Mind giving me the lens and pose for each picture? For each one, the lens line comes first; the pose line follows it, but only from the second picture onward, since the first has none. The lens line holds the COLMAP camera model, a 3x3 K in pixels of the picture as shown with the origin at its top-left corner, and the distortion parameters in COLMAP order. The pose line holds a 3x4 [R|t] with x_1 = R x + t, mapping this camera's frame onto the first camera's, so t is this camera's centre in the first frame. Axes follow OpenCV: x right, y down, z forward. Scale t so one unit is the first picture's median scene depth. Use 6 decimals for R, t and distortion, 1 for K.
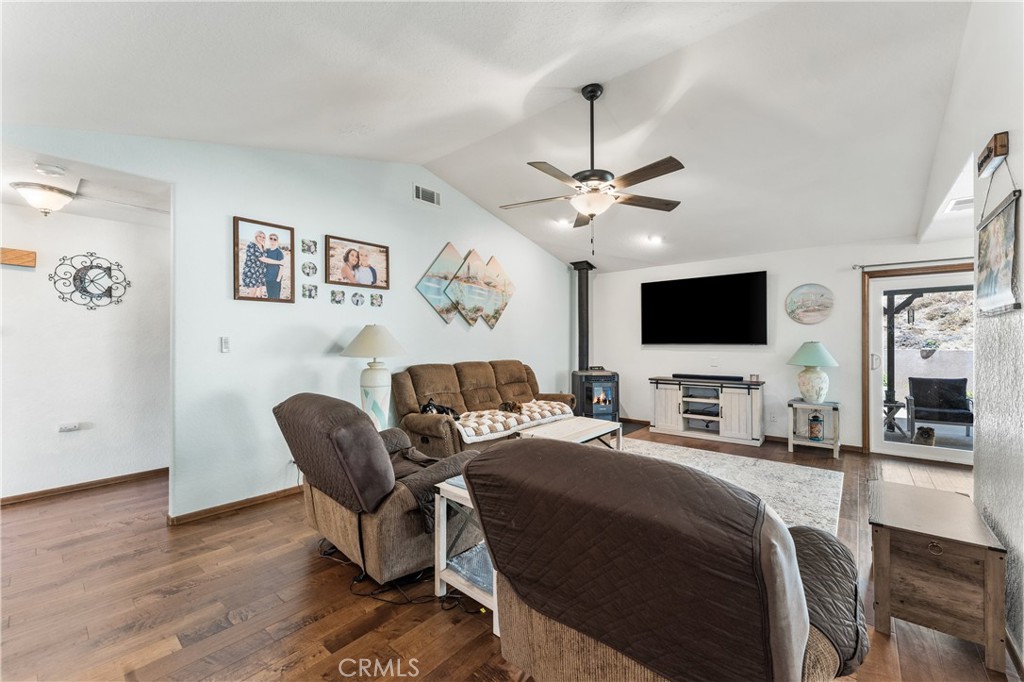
lens RADIAL K [[412.3, 0, 511.8], [0, 412.3, 341.3], [0, 0, 1]] dist [-0.001667, 0.000349]
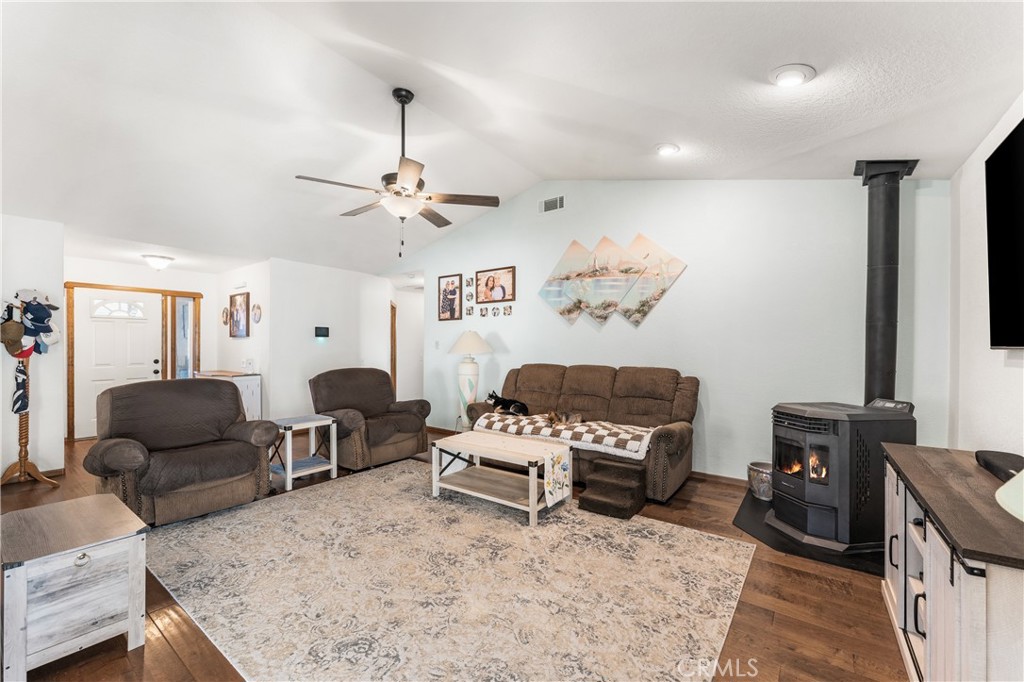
lens RADIAL K [[412.3, 0, 508.7], [0, 412.3, 343.9], [0, 0, 1]] dist [-0.001667, 0.000349]
pose [[0.061954, -0.002127, -0.998077, 0.946849], [0.002055, 0.999996, -0.002004, 0.006246], [0.998077, -0.001927, 0.061959, 0.923942]]
